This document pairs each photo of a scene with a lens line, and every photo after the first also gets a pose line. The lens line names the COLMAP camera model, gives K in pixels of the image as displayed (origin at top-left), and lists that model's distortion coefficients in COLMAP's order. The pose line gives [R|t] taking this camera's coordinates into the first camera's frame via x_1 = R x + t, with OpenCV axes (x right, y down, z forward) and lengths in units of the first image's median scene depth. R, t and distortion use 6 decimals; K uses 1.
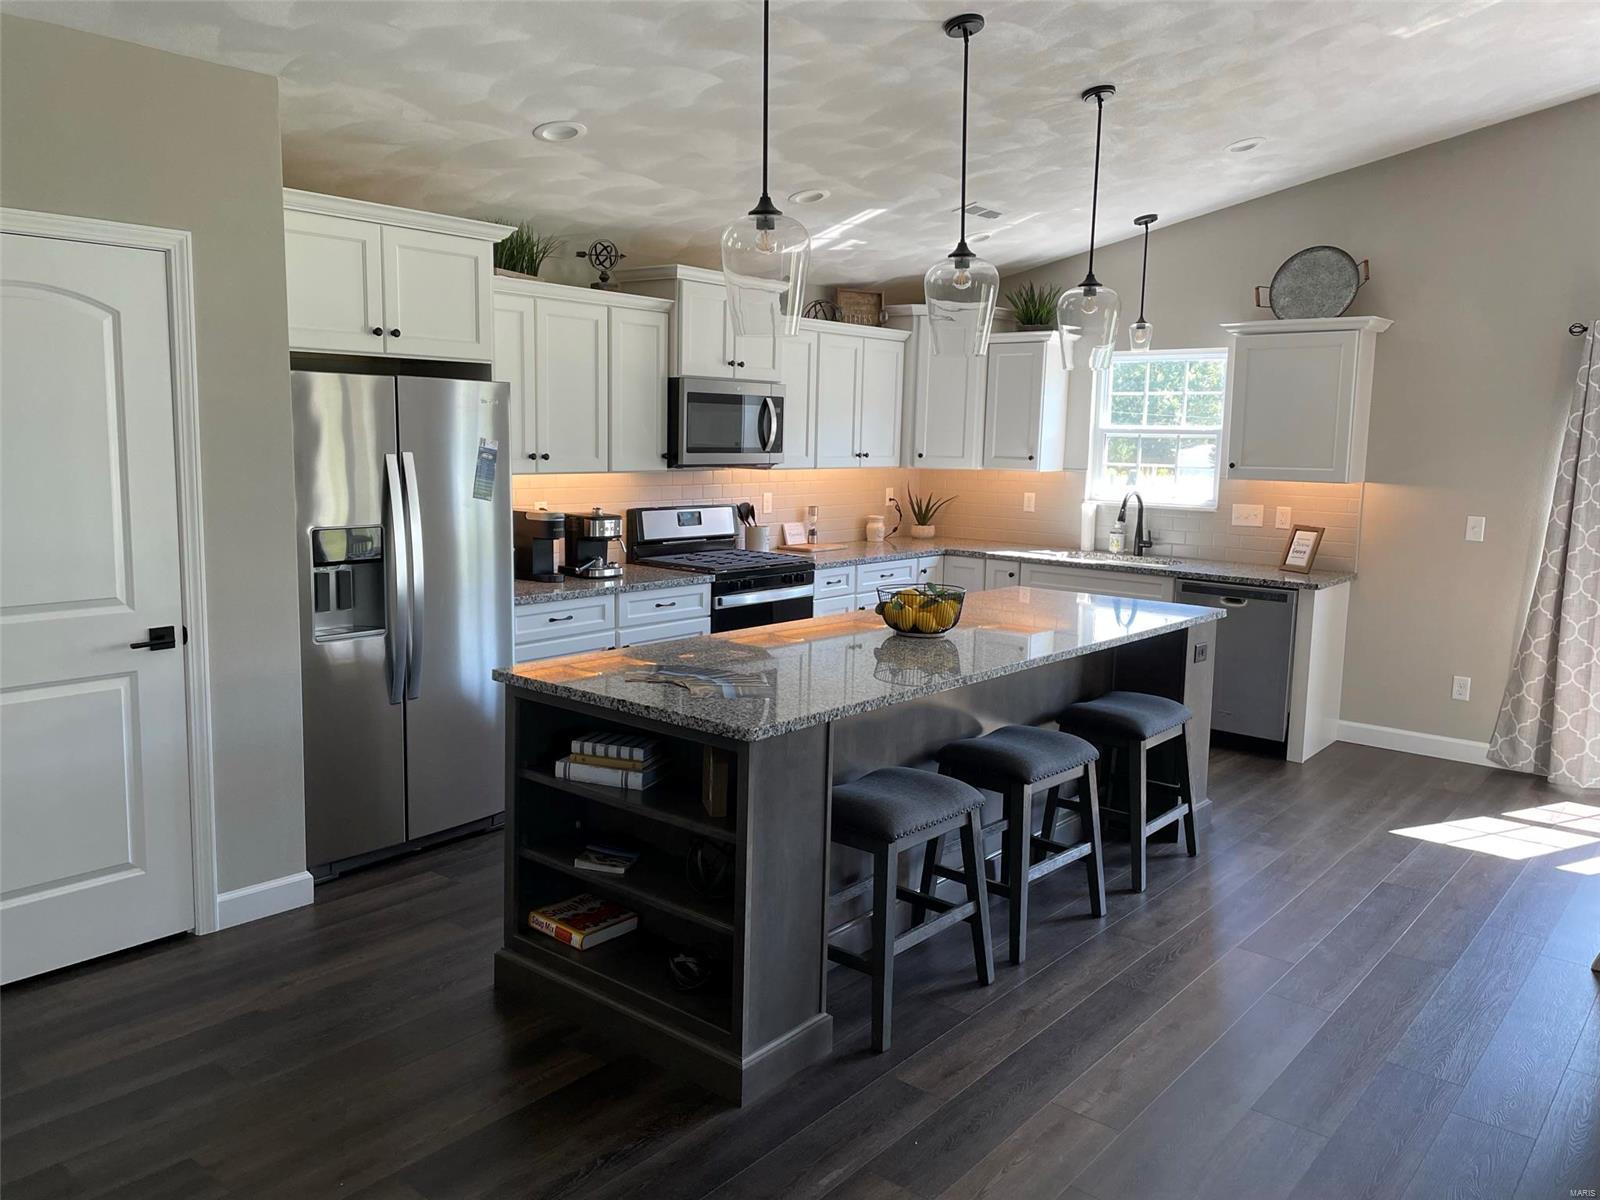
lens RADIAL K [[1203.4, 0, 800.0], [0, 1203.4, 600.0], [0, 0, 1]] dist [0.001302, 0.000208]
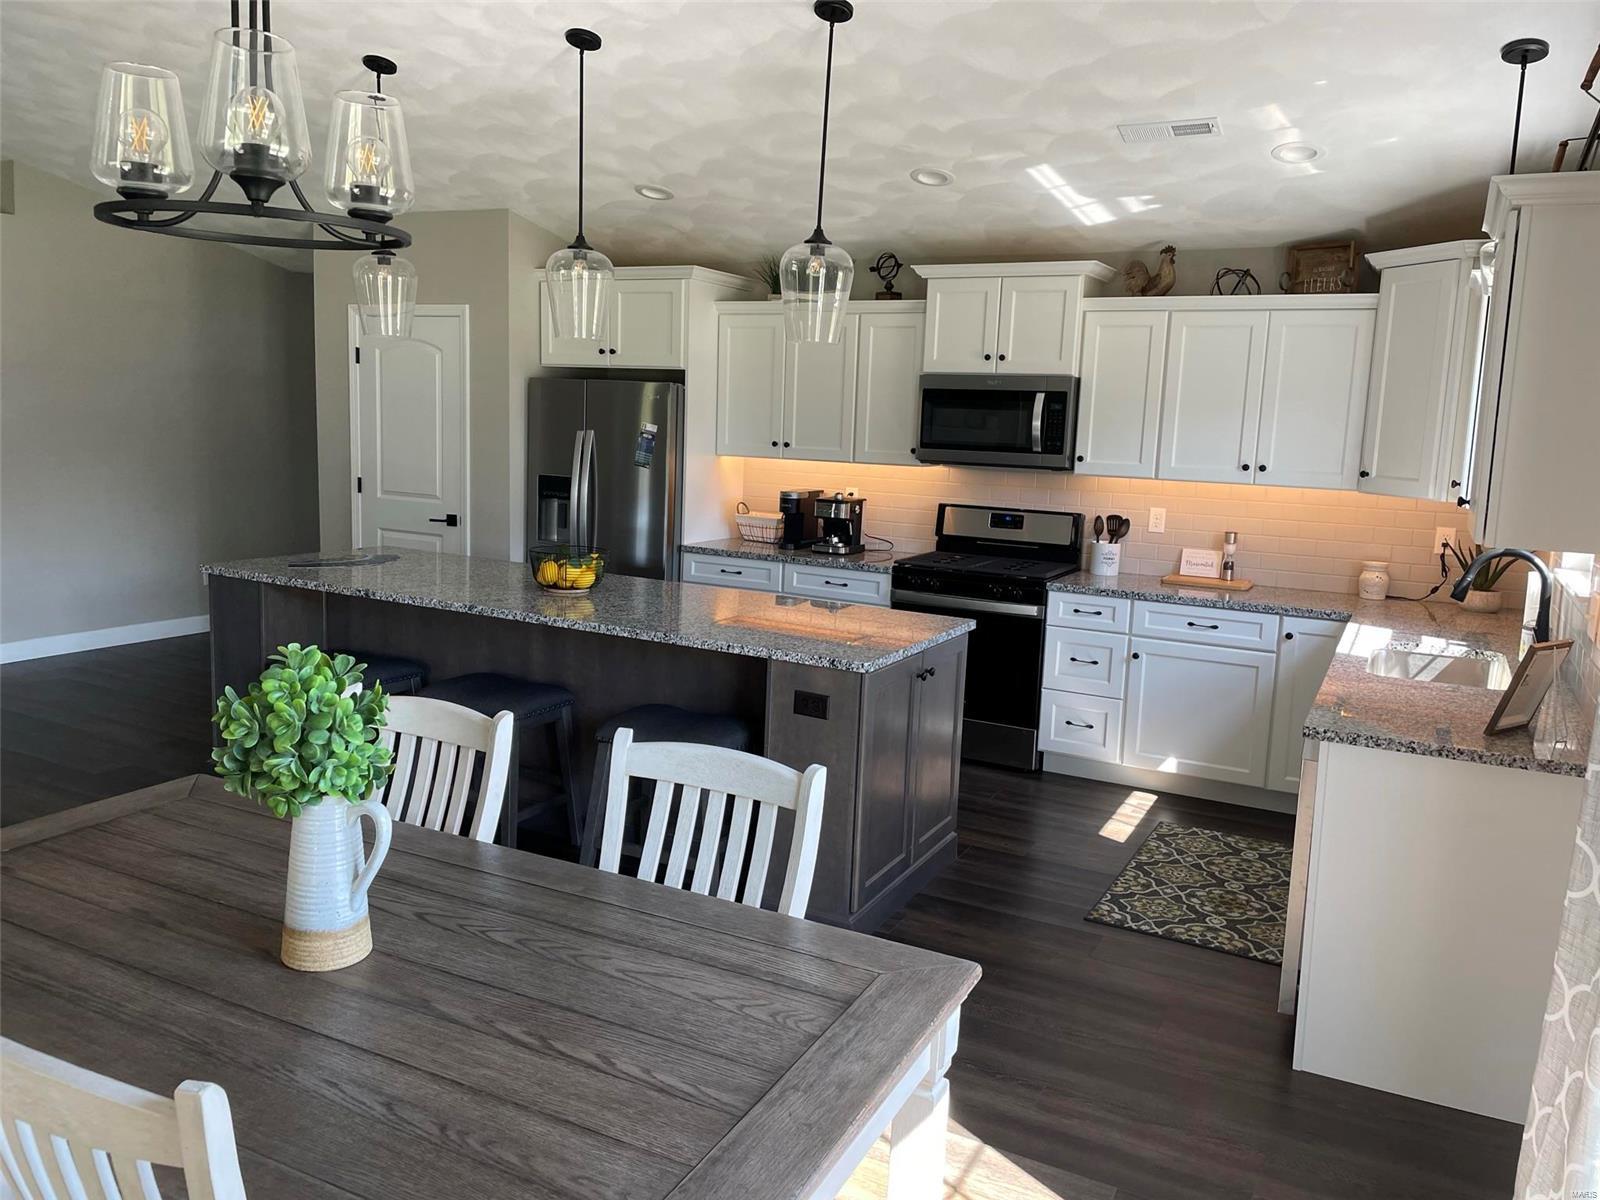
lens RADIAL K [[1203.4, 0, 800.0], [0, 1203.4, 600.0], [0, 0, 1]] dist [0.001302, 0.000208]
pose [[0.232040, 0.154198, -0.960406, 0.983807], [-0.169001, 0.978729, 0.116309, -0.108324], [0.957912, 0.135321, 0.253164, 0.724774]]
